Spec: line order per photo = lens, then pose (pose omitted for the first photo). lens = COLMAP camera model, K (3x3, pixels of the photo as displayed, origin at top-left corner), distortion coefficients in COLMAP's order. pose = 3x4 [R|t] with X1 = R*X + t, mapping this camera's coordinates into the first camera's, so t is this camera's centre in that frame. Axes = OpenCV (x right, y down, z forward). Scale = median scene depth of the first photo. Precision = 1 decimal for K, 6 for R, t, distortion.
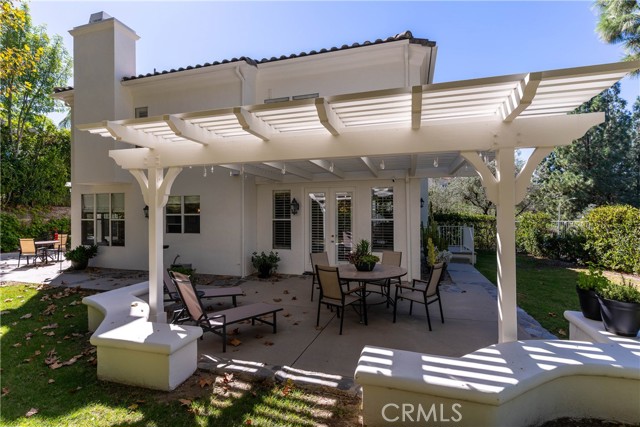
lens RADIAL K [[316.3, 0, 320.0], [0, 316.3, 213.5], [0, 0, 1]] dist [0.000559, 0.000816]
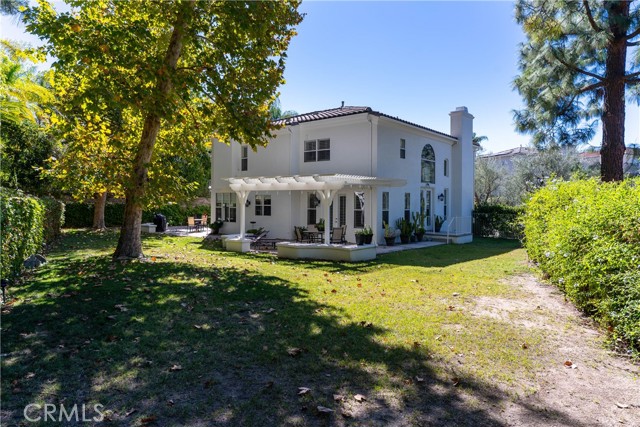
lens RADIAL K [[360.9, 0, 320.0], [0, 360.9, 213.5], [0, 0, 1]] dist [0.000404, 0.000122]
pose [[0.941764, 0.020204, -0.335666, 0.499827], [-0.009002, 0.999350, 0.034895, -0.021839], [0.336153, -0.029841, 0.941335, -0.743225]]
